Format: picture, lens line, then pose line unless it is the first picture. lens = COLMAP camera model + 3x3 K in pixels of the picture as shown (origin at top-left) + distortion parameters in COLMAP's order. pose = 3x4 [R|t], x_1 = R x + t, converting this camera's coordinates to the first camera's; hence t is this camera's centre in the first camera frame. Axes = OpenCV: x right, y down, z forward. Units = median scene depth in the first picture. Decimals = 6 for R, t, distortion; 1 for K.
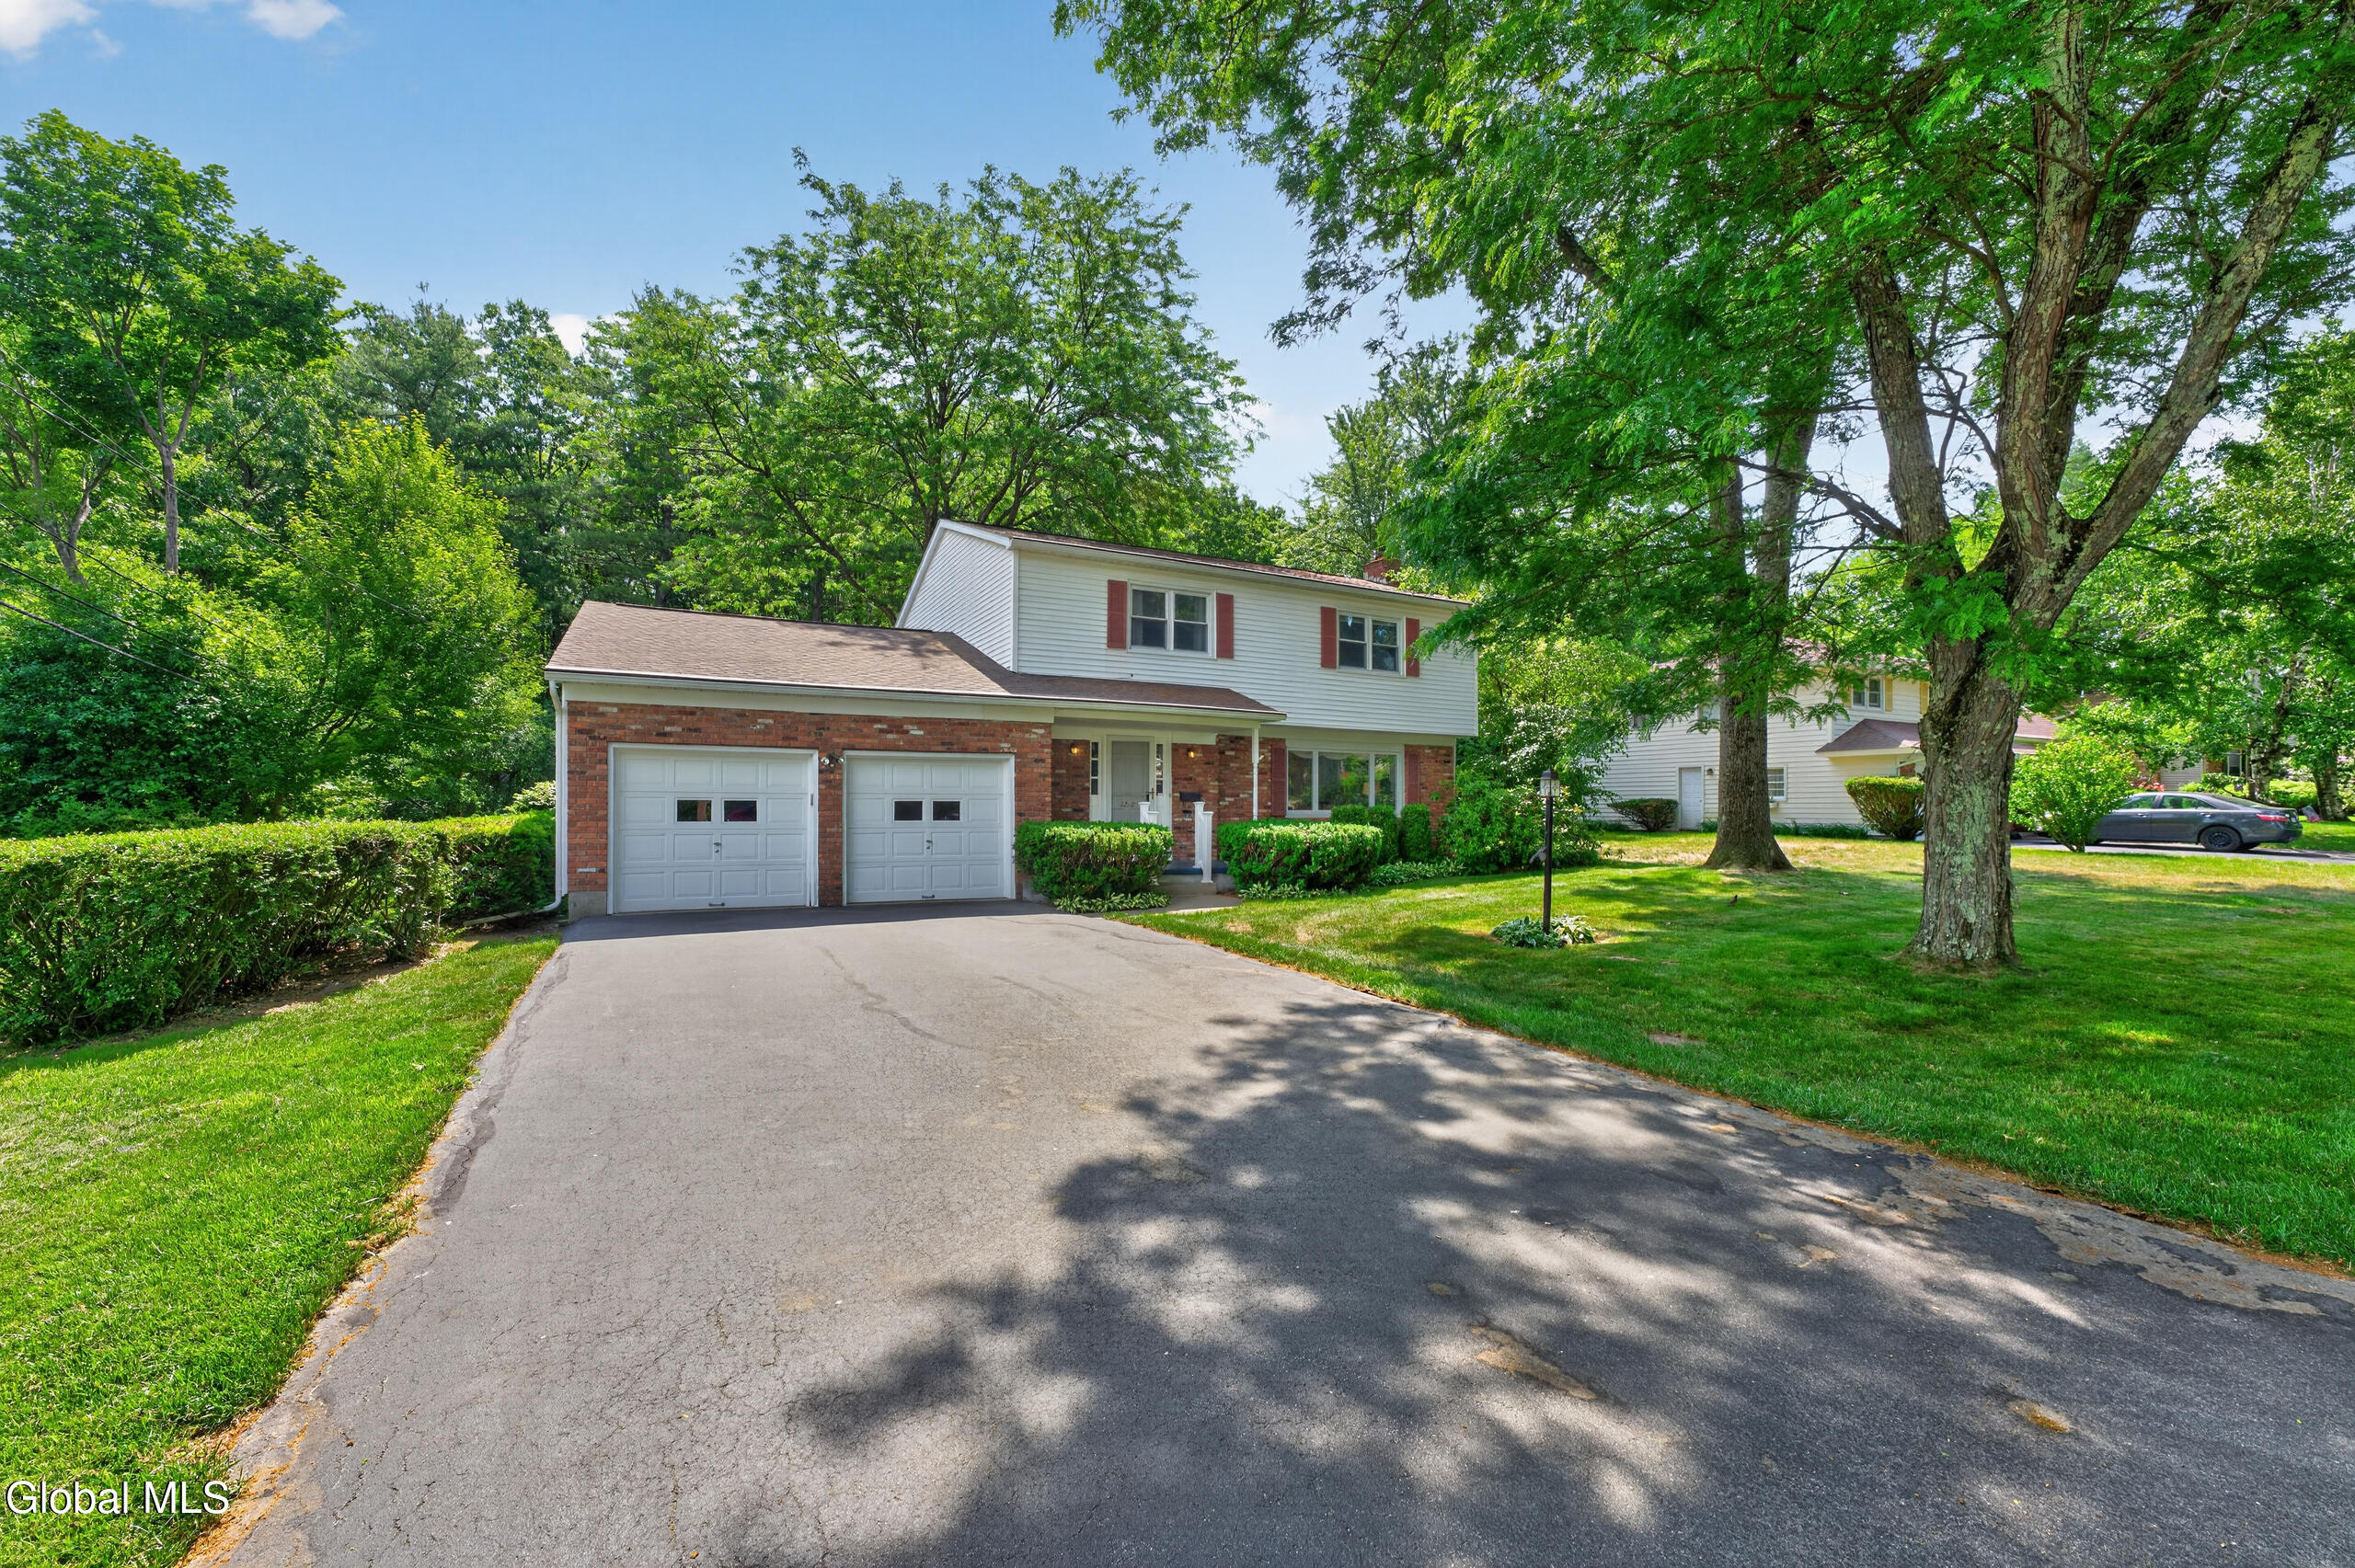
lens RADIAL K [[957.1, 0, 1174.6], [0, 957.1, 783.4], [0, 0, 1]] dist [-0.012365, 0.003414]
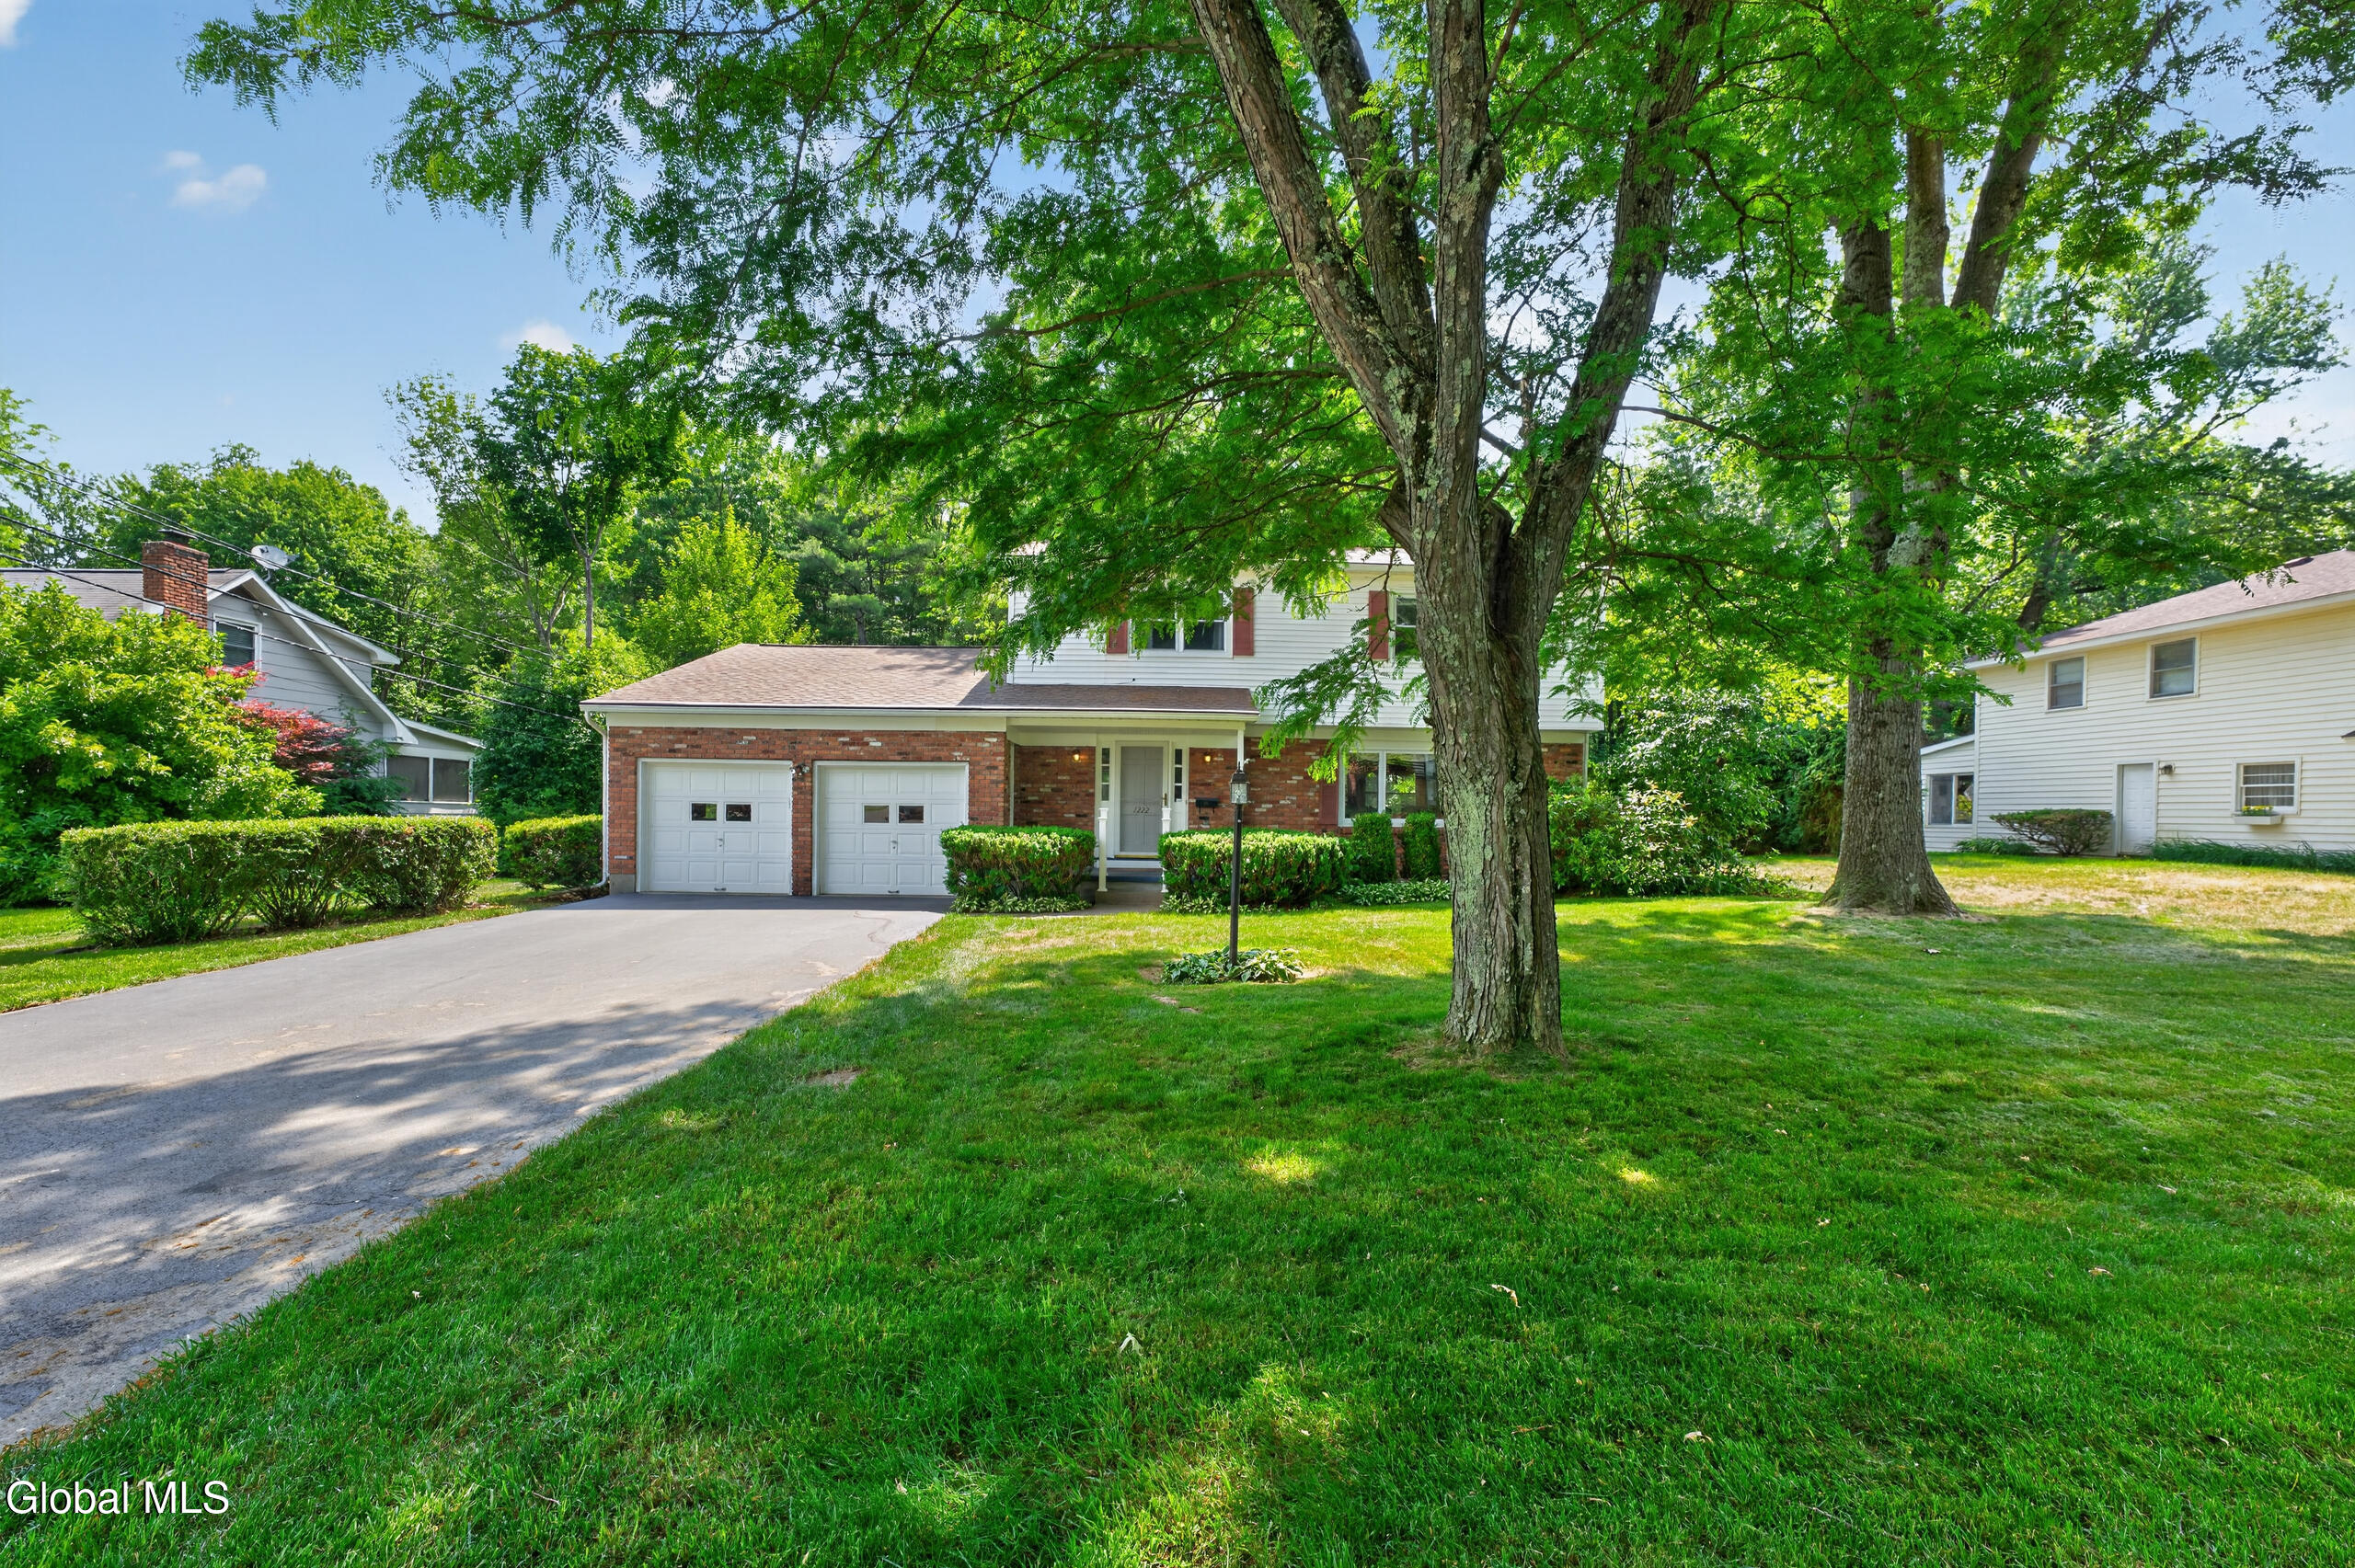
lens RADIAL K [[957.1, 0, 1163.3], [0, 957.1, 794.7], [0, 0, 1]] dist [-0.012365, 0.003414]
pose [[0.890333, 0.001113, -0.455308, 0.515615], [0.001643, 0.999983, 0.005658, 0.000194], [0.455307, -0.005785, 0.890316, 0.150532]]
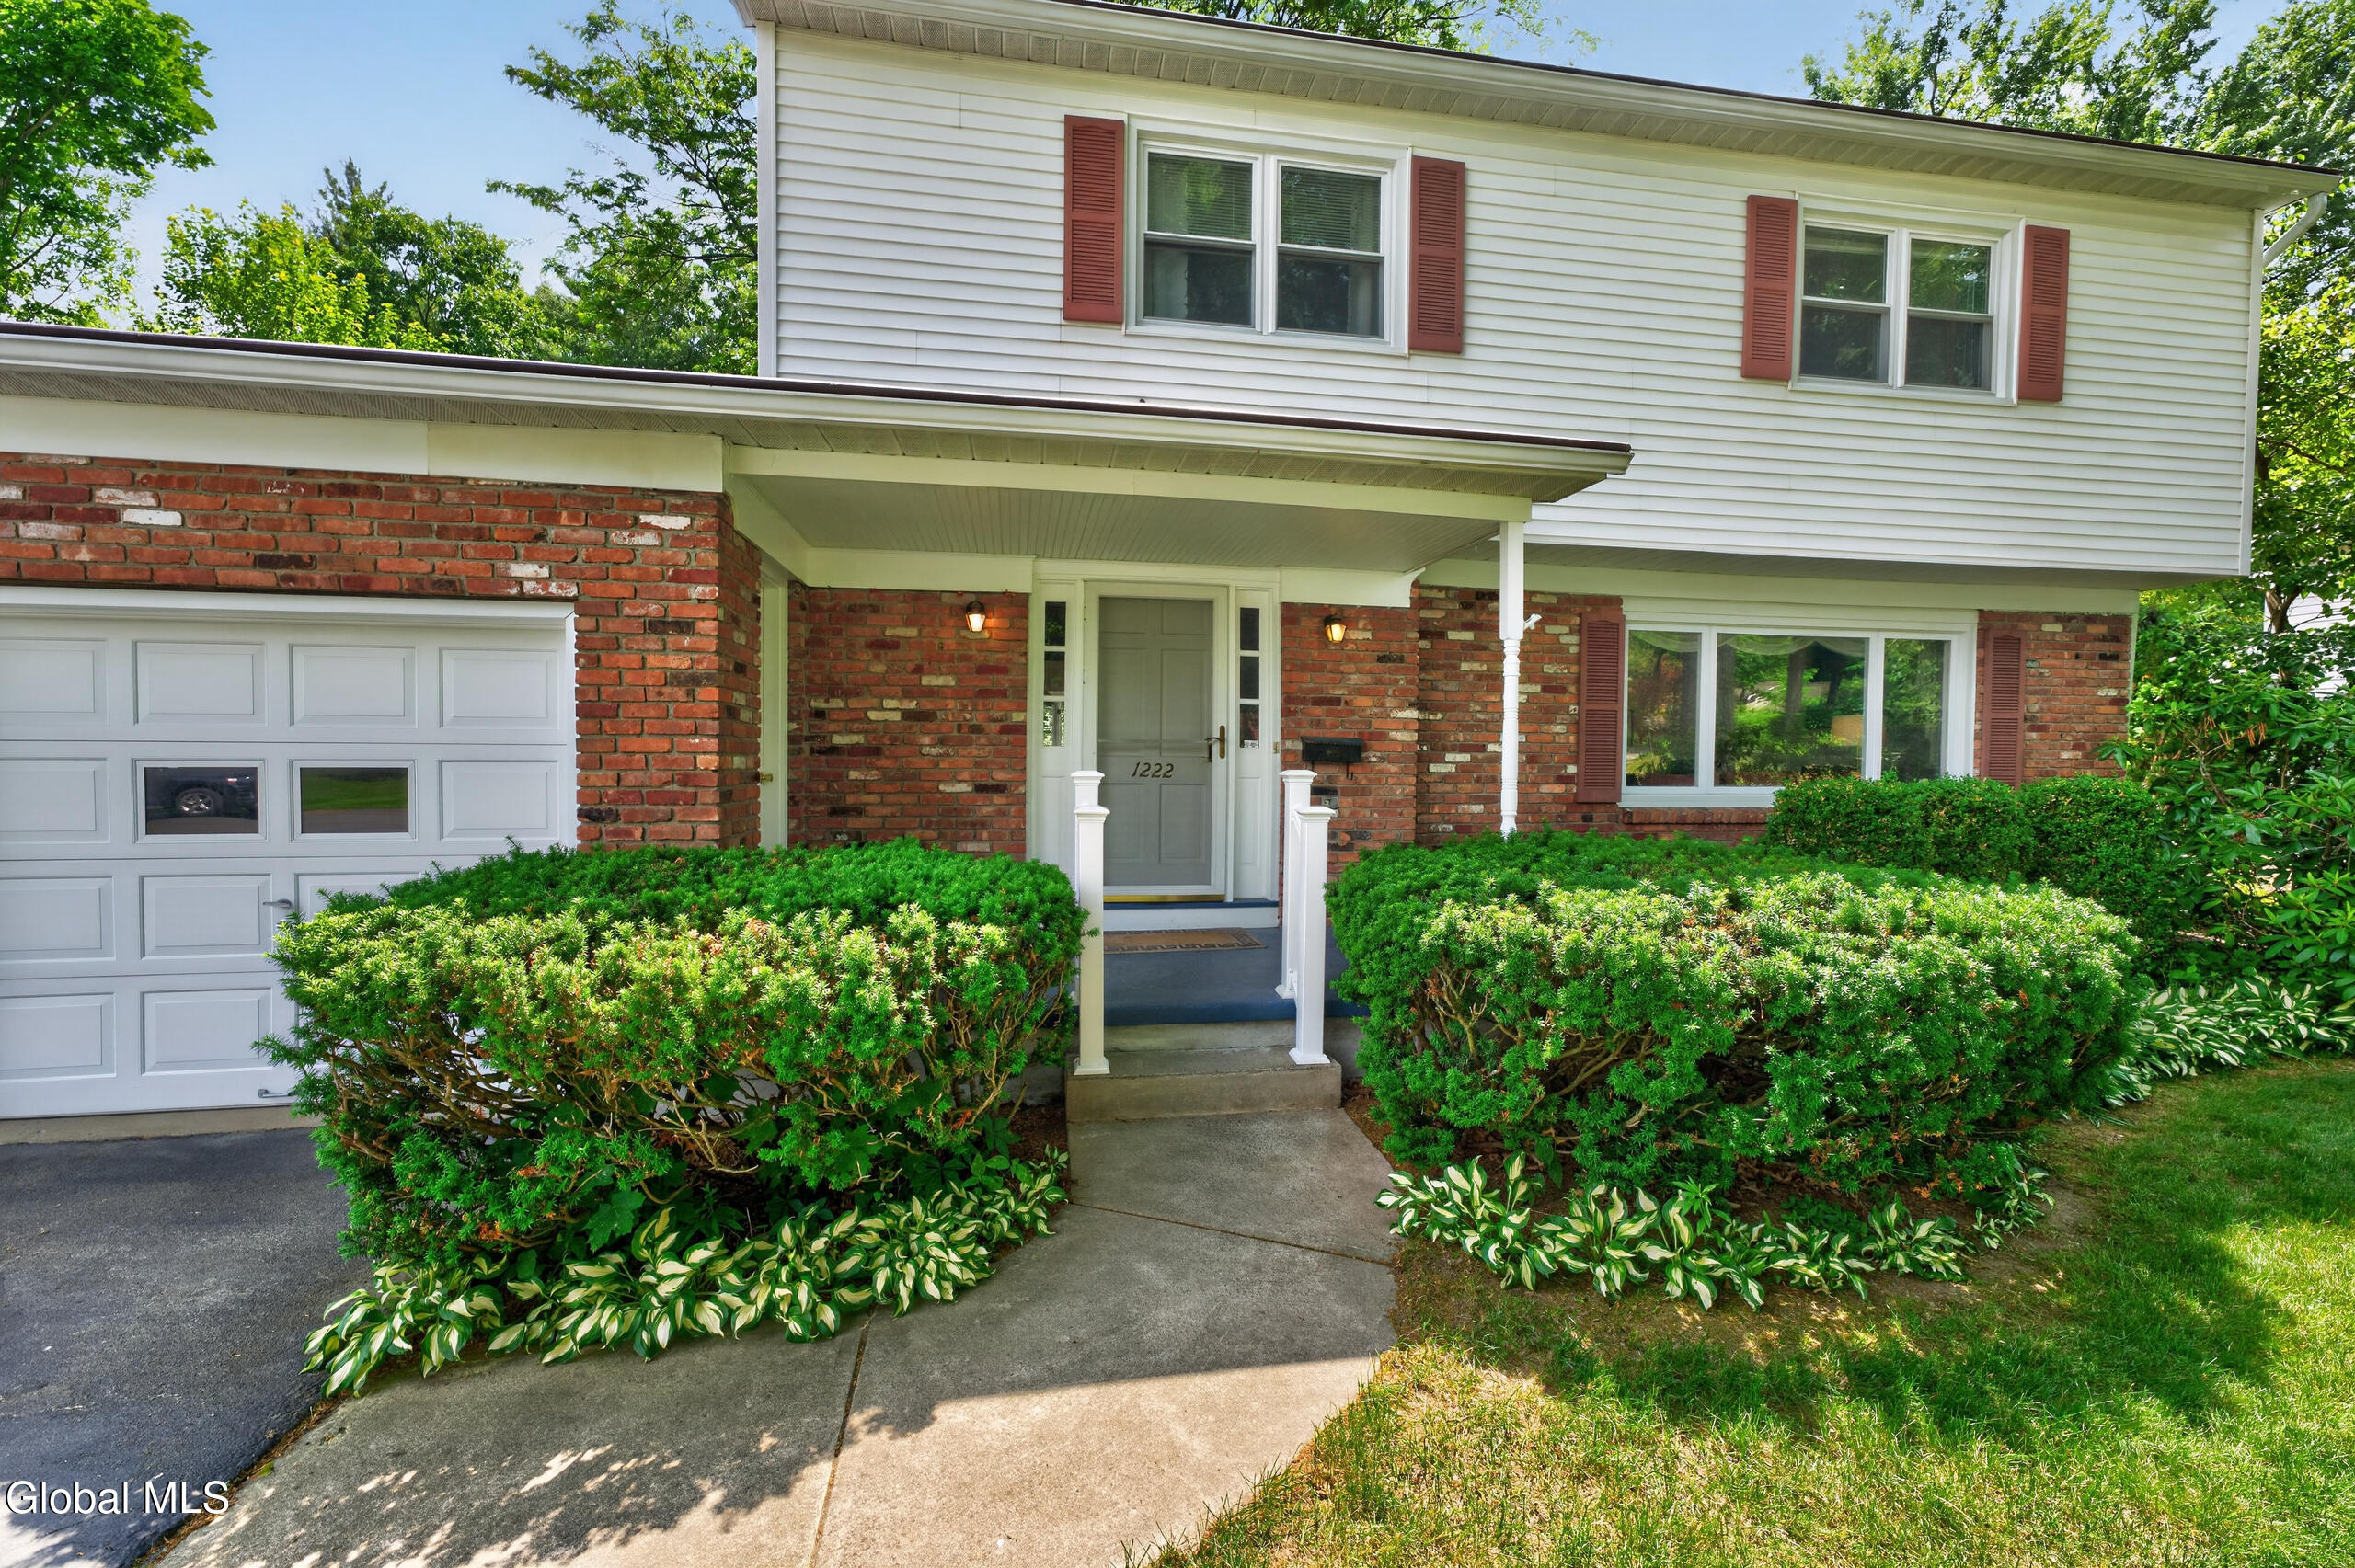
lens RADIAL K [[957.1, 0, 1163.1], [0, 957.1, 775.2], [0, 0, 1]] dist [-0.012365, 0.003414]
pose [[0.944984, 0.011145, -0.326927, 0.091865], [0.002815, 0.999105, 0.042196, 0.009298], [0.327105, -0.040795, 0.944107, 0.791982]]
